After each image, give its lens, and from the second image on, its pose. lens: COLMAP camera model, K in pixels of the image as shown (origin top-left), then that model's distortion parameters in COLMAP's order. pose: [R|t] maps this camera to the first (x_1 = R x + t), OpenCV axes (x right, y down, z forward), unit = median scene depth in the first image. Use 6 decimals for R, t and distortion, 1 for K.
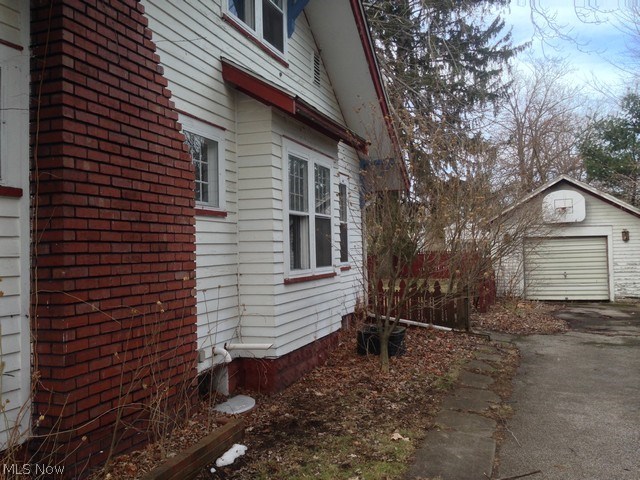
lens RADIAL K [[615.9, 0, 317.6], [0, 615.9, 243.8], [0, 0, 1]] dist [0.061601, 0.000000]
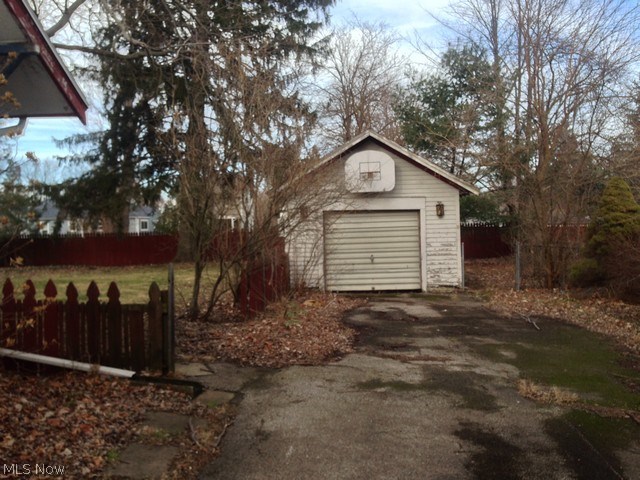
lens RADIAL K [[615.9, 0, 320.3], [0, 615.9, 239.1], [0, 0, 1]] dist [0.061601, 0.000000]
pose [[0.968744, 0.000718, 0.248061, 0.143641], [-0.008261, 0.999535, 0.029368, 0.002693], [-0.247925, -0.030499, 0.968299, 0.263292]]
